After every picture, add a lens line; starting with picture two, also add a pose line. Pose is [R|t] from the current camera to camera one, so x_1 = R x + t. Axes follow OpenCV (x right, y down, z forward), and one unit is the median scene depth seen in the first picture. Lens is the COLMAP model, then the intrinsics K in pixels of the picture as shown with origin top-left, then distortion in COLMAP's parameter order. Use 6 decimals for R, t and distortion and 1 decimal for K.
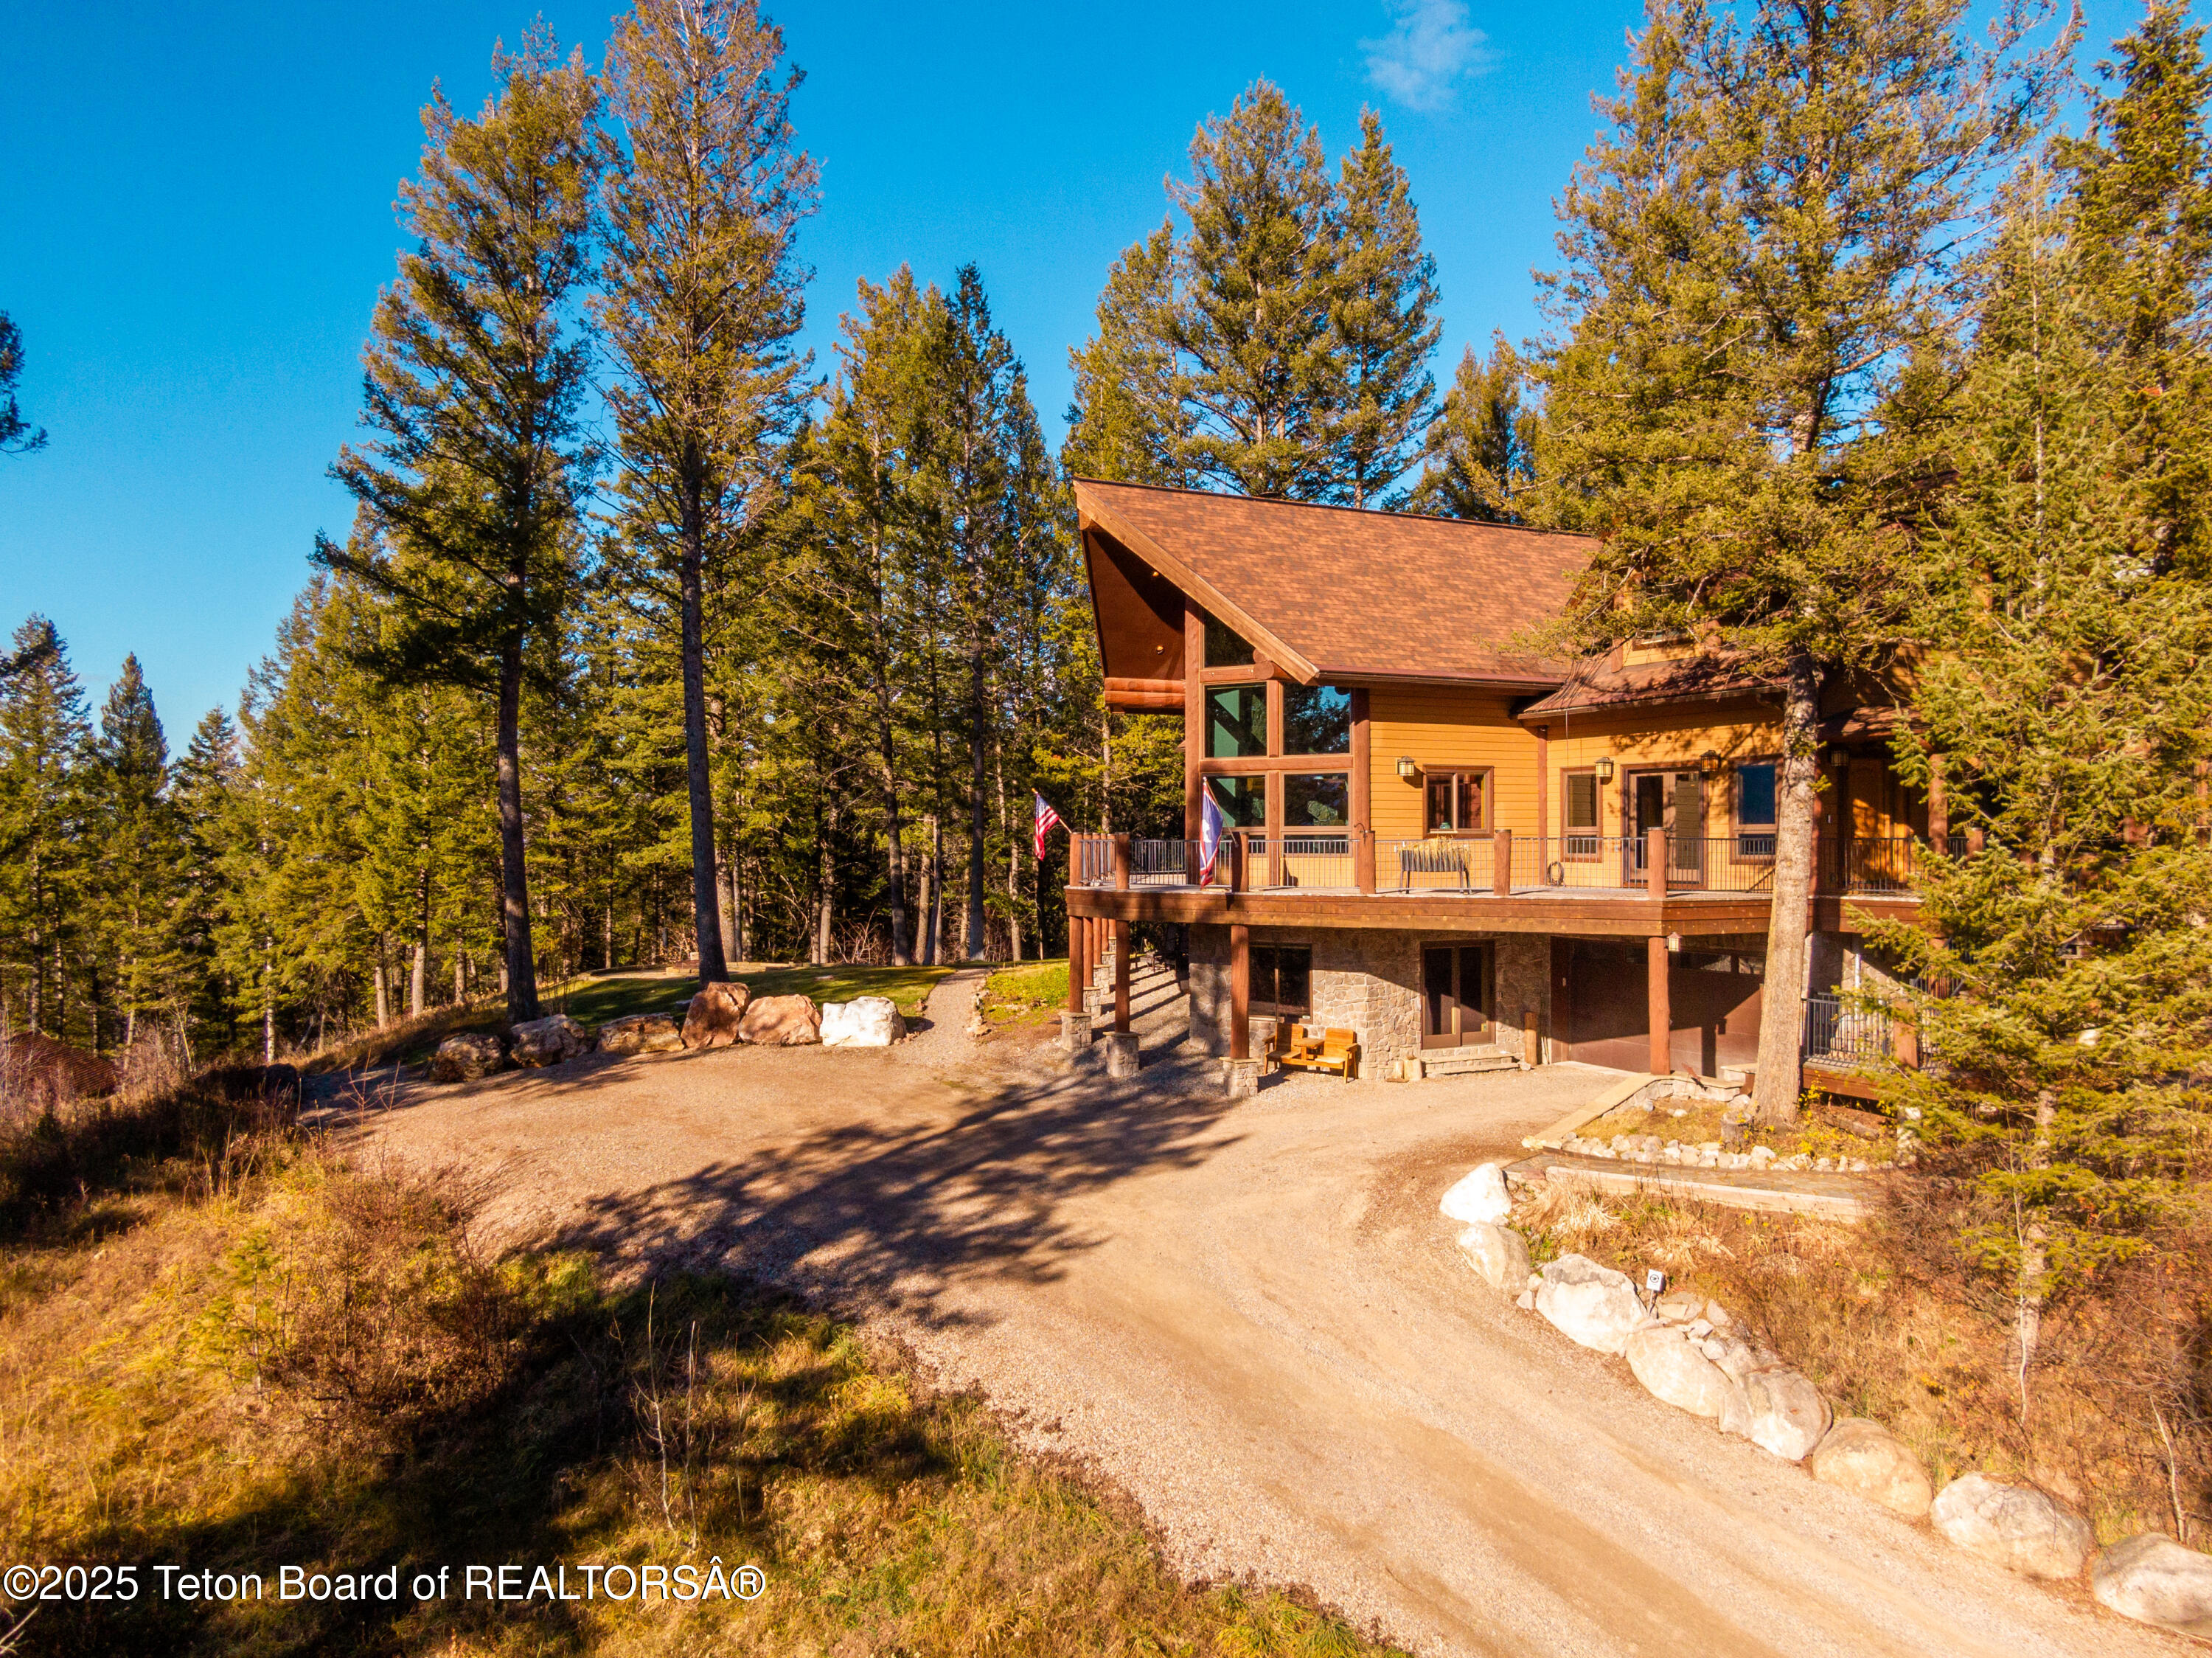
lens RADIAL K [[1565.4, 0, 1098.7], [0, 1565.4, 851.6], [0, 0, 1]] dist [0.000114, -0.000365]
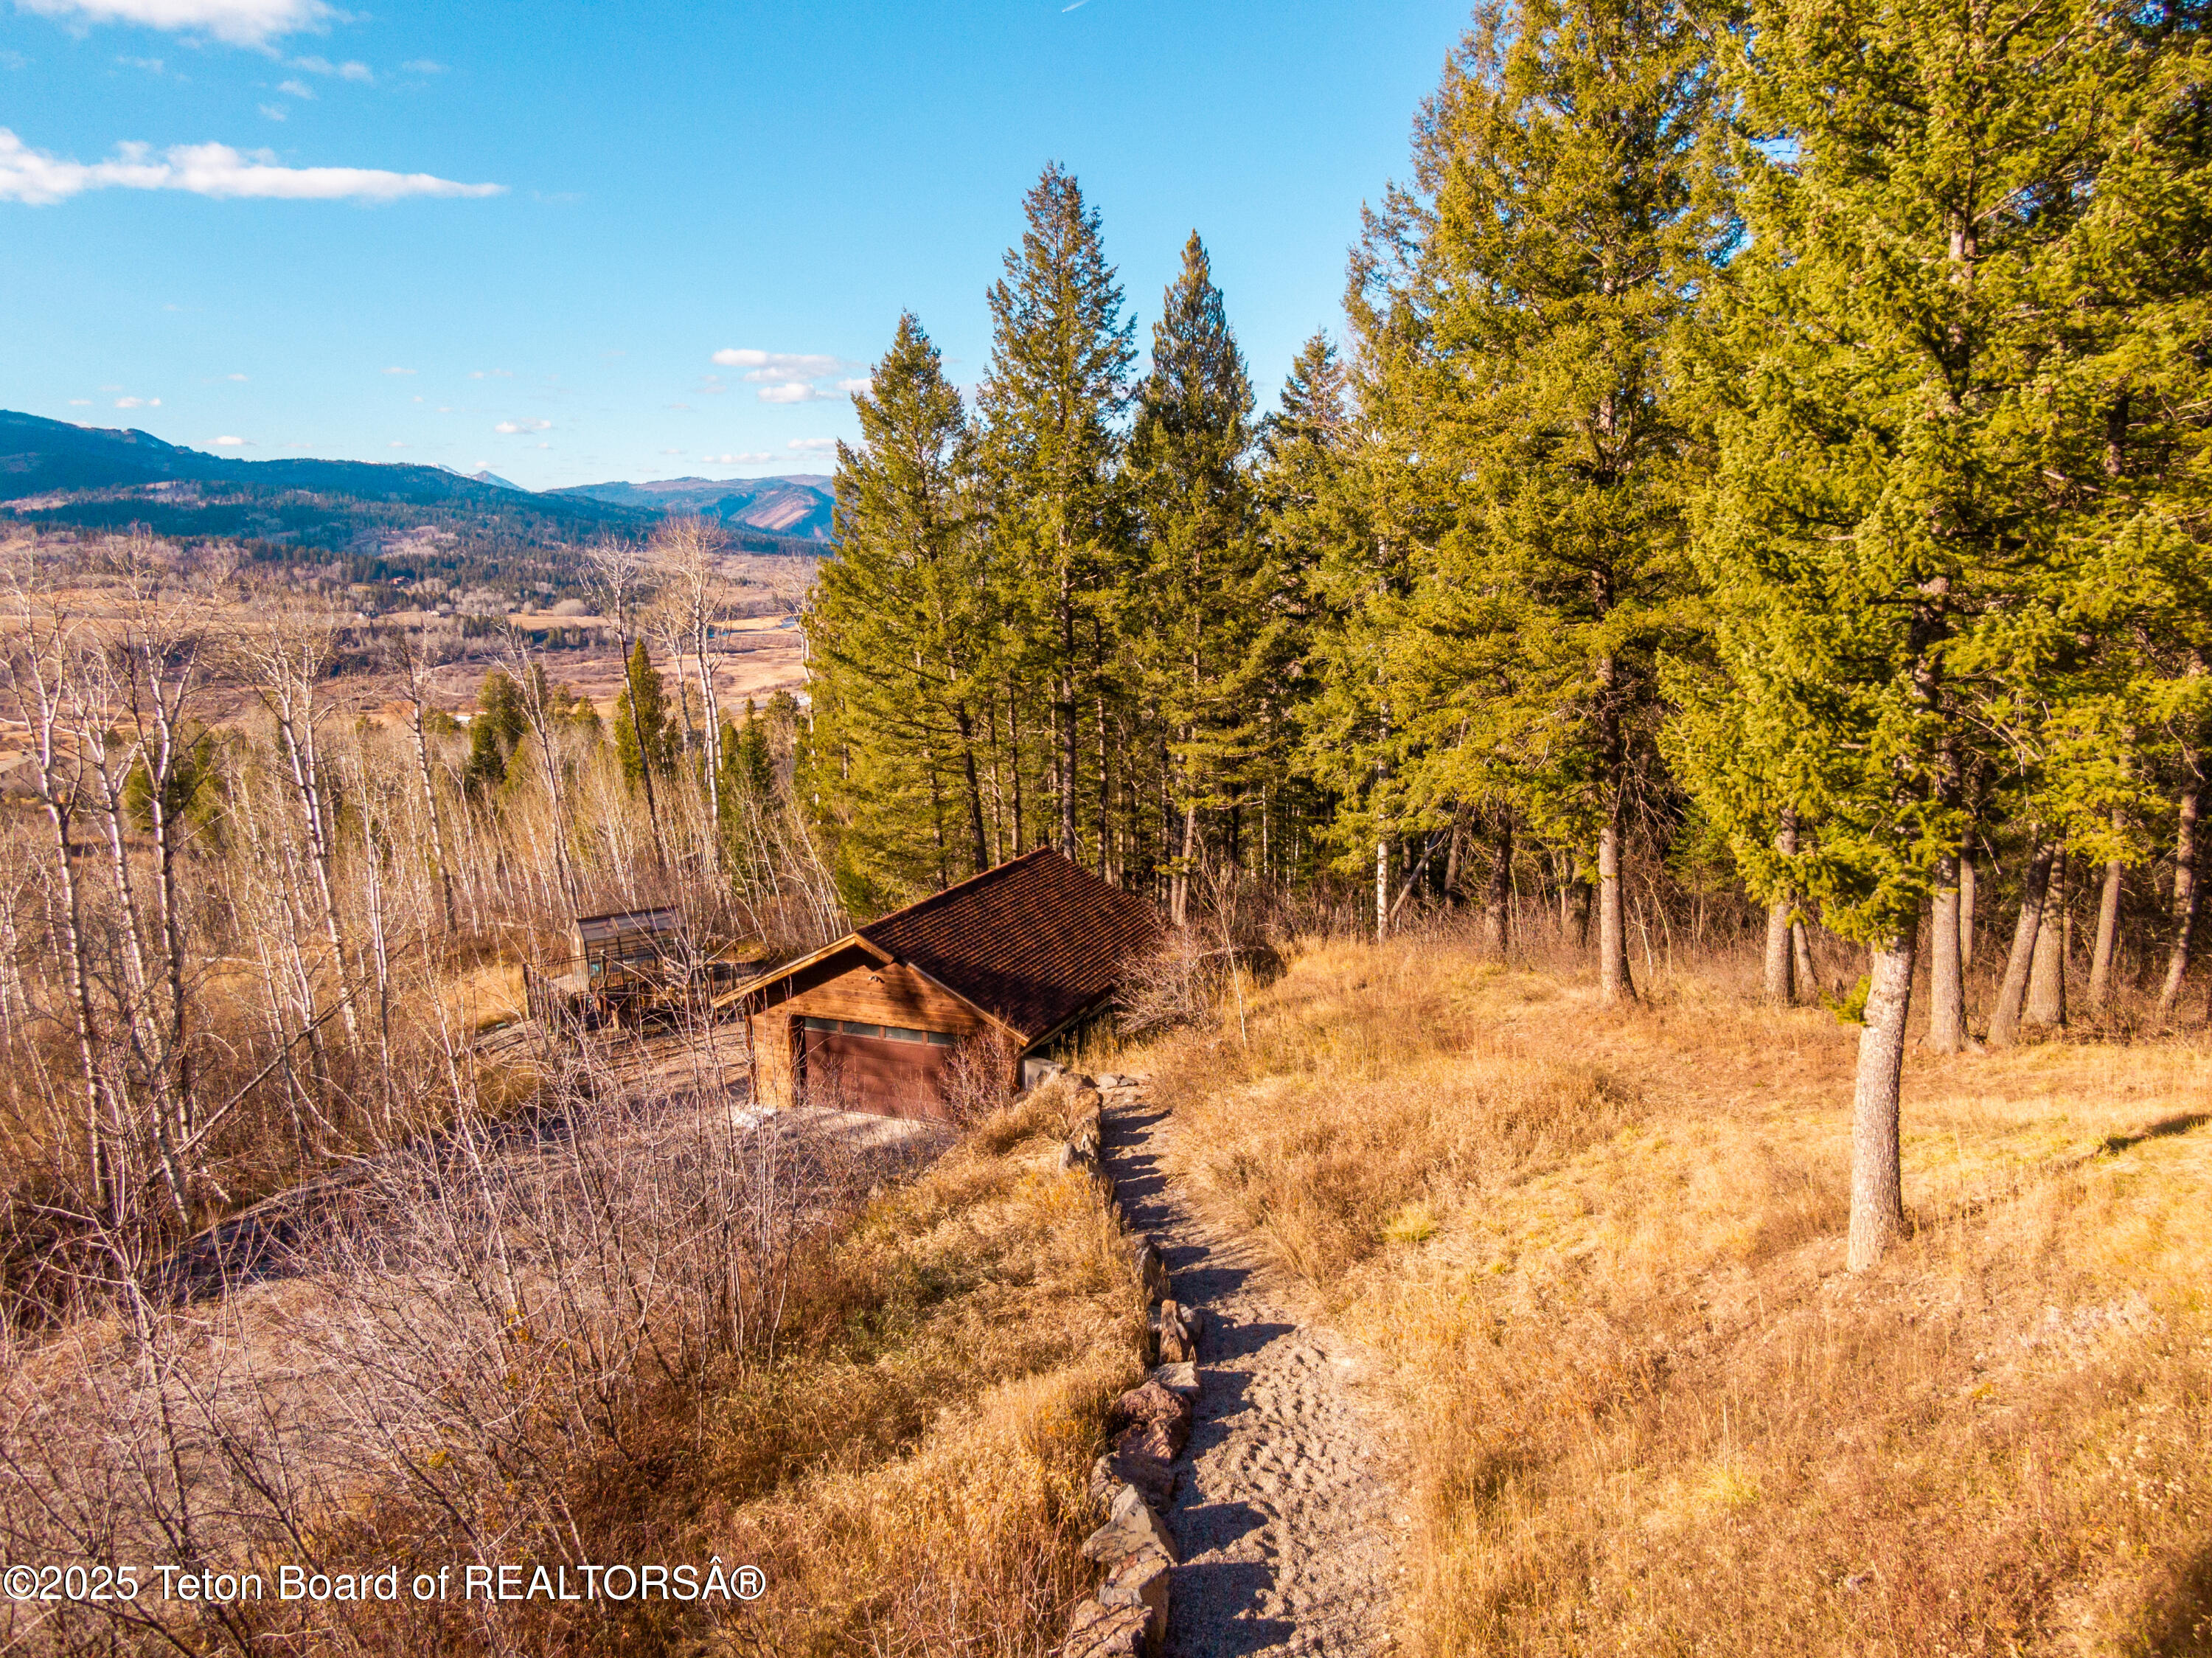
lens RADIAL K [[1529.6, 0, 1106.0], [0, 1529.6, 829.0], [0, 0, 1]] dist [-0.000615, 0.001082]
pose [[0.790851, 0.106787, -0.602621, -0.269074], [0.009689, 0.982352, 0.186792, -0.008673], [0.611933, -0.153563, 0.775859, 0.497144]]
